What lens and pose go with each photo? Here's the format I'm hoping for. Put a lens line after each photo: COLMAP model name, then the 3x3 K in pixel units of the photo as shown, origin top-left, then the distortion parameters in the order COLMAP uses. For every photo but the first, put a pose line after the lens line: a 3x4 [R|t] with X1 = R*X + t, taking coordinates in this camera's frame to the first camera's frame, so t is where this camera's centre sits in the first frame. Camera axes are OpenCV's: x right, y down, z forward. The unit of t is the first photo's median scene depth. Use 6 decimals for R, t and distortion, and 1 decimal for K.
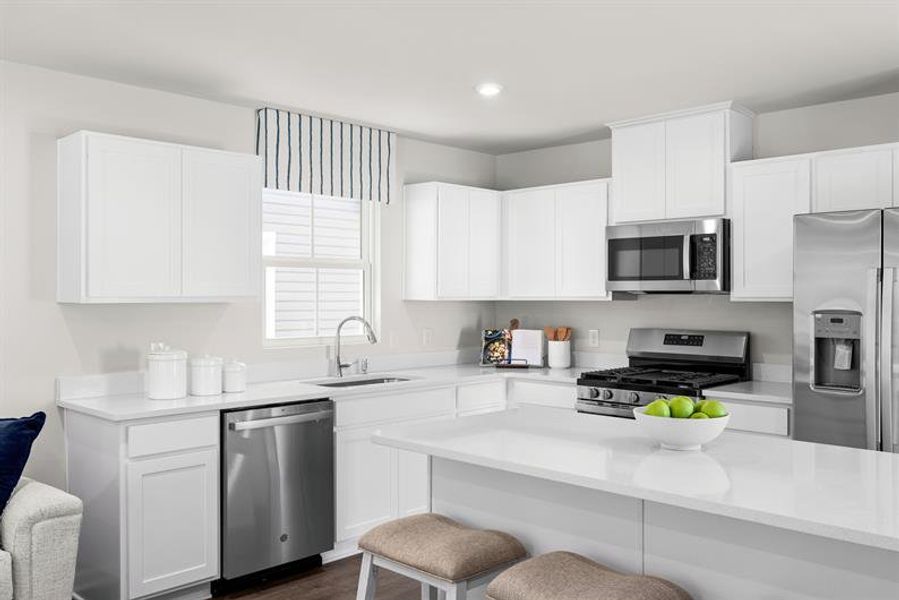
lens RADIAL K [[779.7, 0, 462.1], [0, 779.7, 296.2], [0, 0, 1]] dist [0.000701, 0.005944]
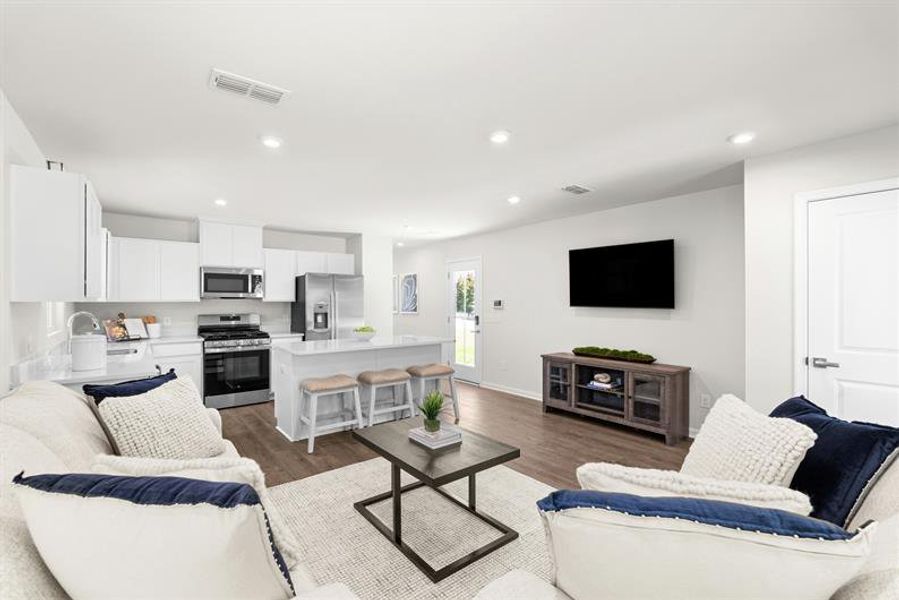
lens RADIAL K [[397.0, 0, 448.3], [0, 397.0, 301.5], [0, 0, 1]] dist [-0.008191, -0.000490]
pose [[0.138843, -0.000216, 0.990314, -0.830300], [0.001855, 0.999998, -0.000042, 0.007487], [-0.990313, 0.001843, 0.138843, 0.206934]]
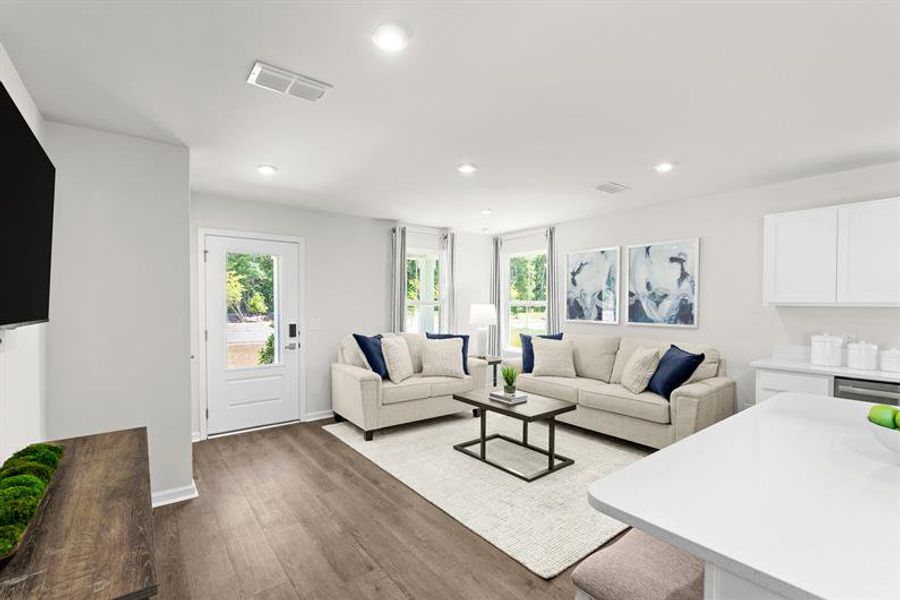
lens RADIAL K [[404.7, 0, 447.9], [0, 404.7, 310.2], [0, 0, 1]] dist [-0.011304, -0.000073]
pose [[-0.145934, 0.019769, -0.989097, 0.453805], [-0.005687, 0.999767, 0.020822, 0.003805], [0.989278, 0.008664, -0.145788, 0.286271]]
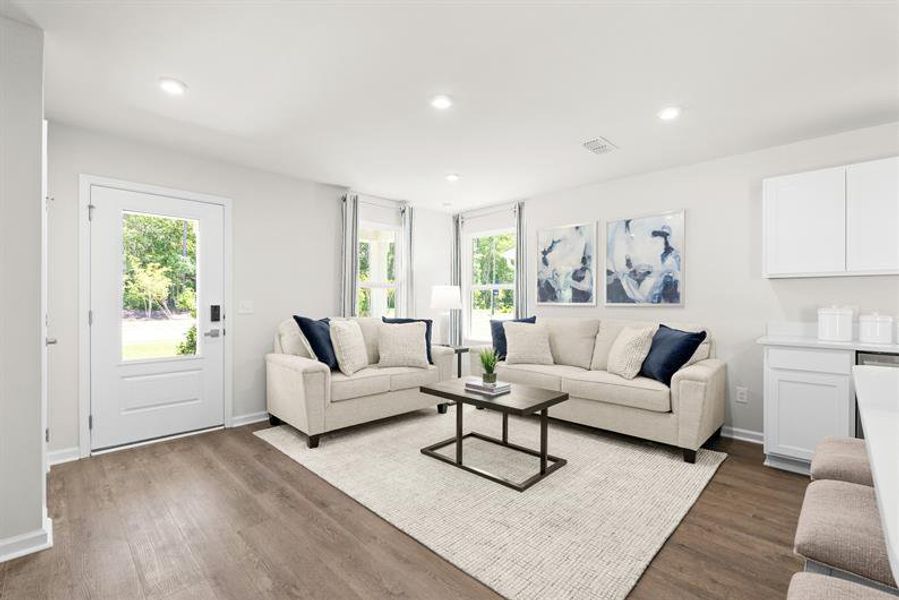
lens RADIAL K [[397.0, 0, 448.3], [0, 397.0, 301.5], [0, 0, 1]] dist [-0.008191, -0.000490]
pose [[-0.009342, 0.001383, -0.999955, 0.304201], [-0.005773, 0.999982, 0.001437, 0.049222], [0.999940, 0.005786, -0.009334, 0.230691]]
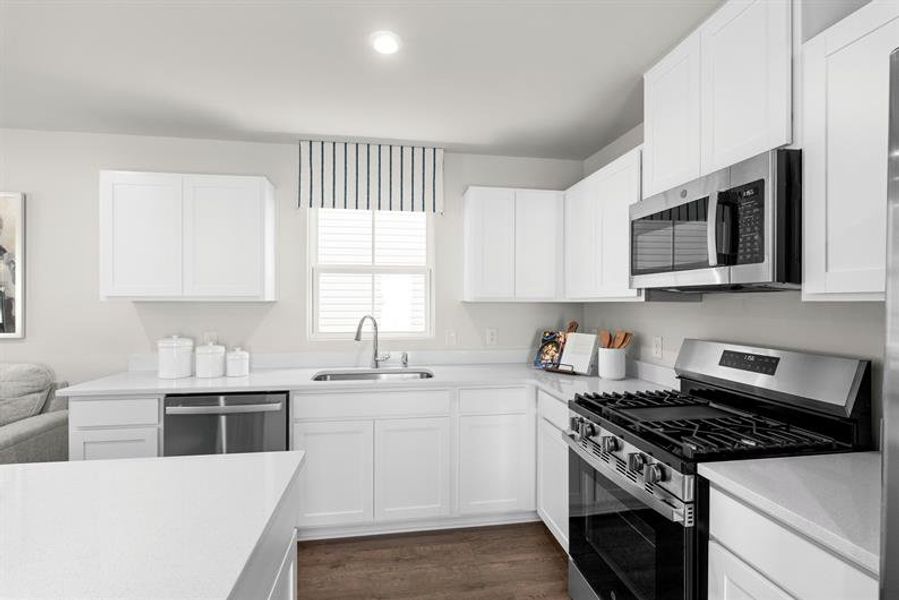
lens RADIAL K [[422.0, 0, 449.5], [0, 422.0, 300.0], [0, 0, 1]] dist [-0.004071, -0.000173]
pose [[0.795206, -0.000498, -0.606339, 0.314494], [-0.003669, 0.999977, -0.005632, 0.007651], [0.606328, 0.006703, 0.795187, 0.597730]]
